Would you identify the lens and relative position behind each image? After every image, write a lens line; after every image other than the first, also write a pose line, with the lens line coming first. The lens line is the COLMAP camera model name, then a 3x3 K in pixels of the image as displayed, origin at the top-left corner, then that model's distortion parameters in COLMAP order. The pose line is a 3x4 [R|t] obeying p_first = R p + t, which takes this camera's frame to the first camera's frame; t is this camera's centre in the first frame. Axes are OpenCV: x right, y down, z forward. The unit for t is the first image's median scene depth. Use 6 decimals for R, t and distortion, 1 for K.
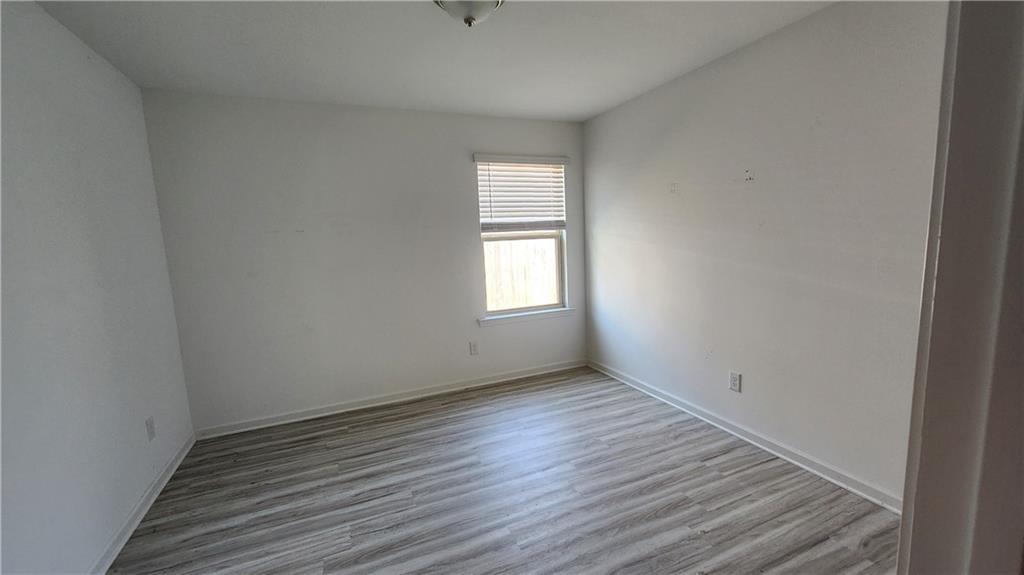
lens RADIAL K [[417.3, 0, 513.0], [0, 417.3, 289.7], [0, 0, 1]] dist [0.002942, 0.000330]
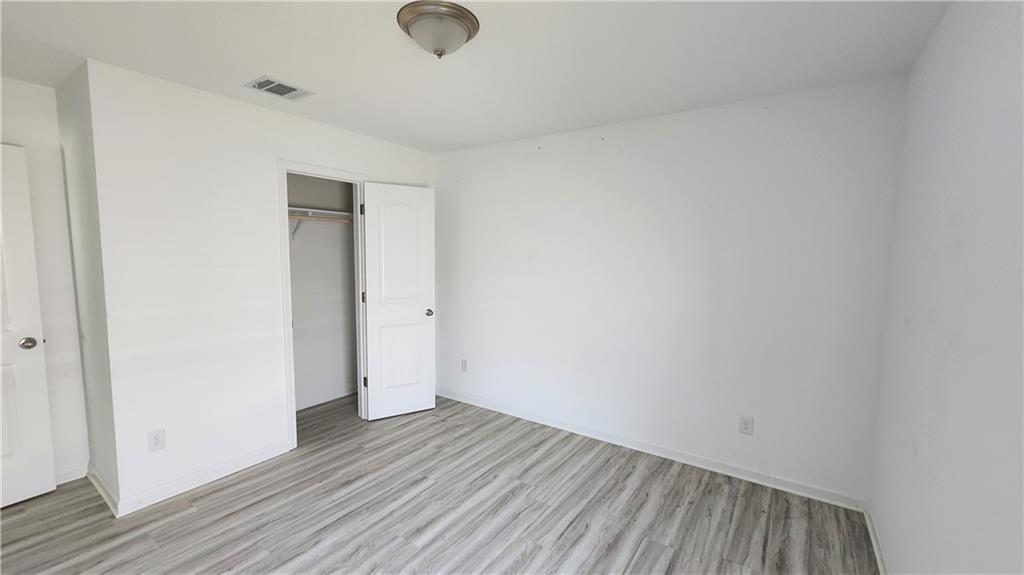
lens RADIAL K [[417.3, 0, 511.0], [0, 417.3, 289.4], [0, 0, 1]] dist [0.002942, 0.000330]
pose [[-0.846053, 0.078024, -0.527358, 0.249801], [-0.045232, 0.975158, 0.216845, -0.252573], [0.531176, 0.207315, -0.821506, 1.594008]]
